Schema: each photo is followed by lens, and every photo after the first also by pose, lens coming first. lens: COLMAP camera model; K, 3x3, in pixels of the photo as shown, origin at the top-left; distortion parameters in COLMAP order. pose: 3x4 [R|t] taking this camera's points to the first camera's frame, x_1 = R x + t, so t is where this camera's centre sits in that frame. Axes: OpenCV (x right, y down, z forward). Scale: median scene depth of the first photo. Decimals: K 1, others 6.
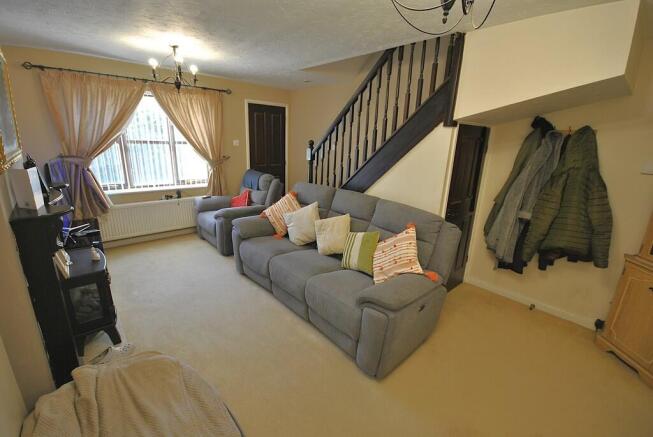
lens RADIAL K [[289.1, 0, 328.4], [0, 289.1, 217.9], [0, 0, 1]] dist [-0.003188, -0.001233]
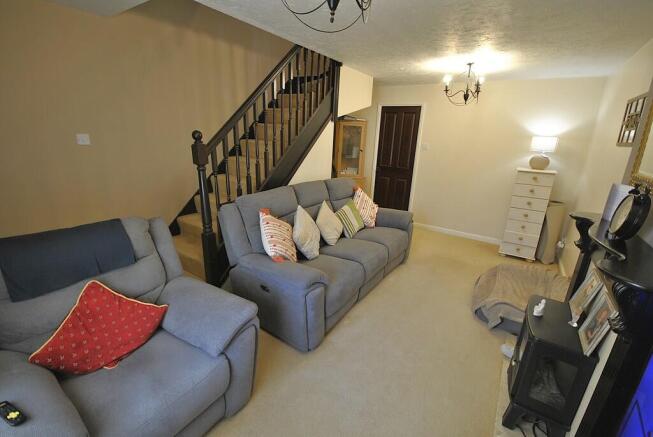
lens RADIAL K [[289.1, 0, 328.4], [0, 289.1, 217.9], [0, 0, 1]] dist [-0.003188, -0.001233]
pose [[-0.253505, -0.303127, 0.918613, -1.035226], [0.231855, 0.902912, 0.361930, -0.373255], [-0.939137, 0.304736, -0.158611, 1.292215]]
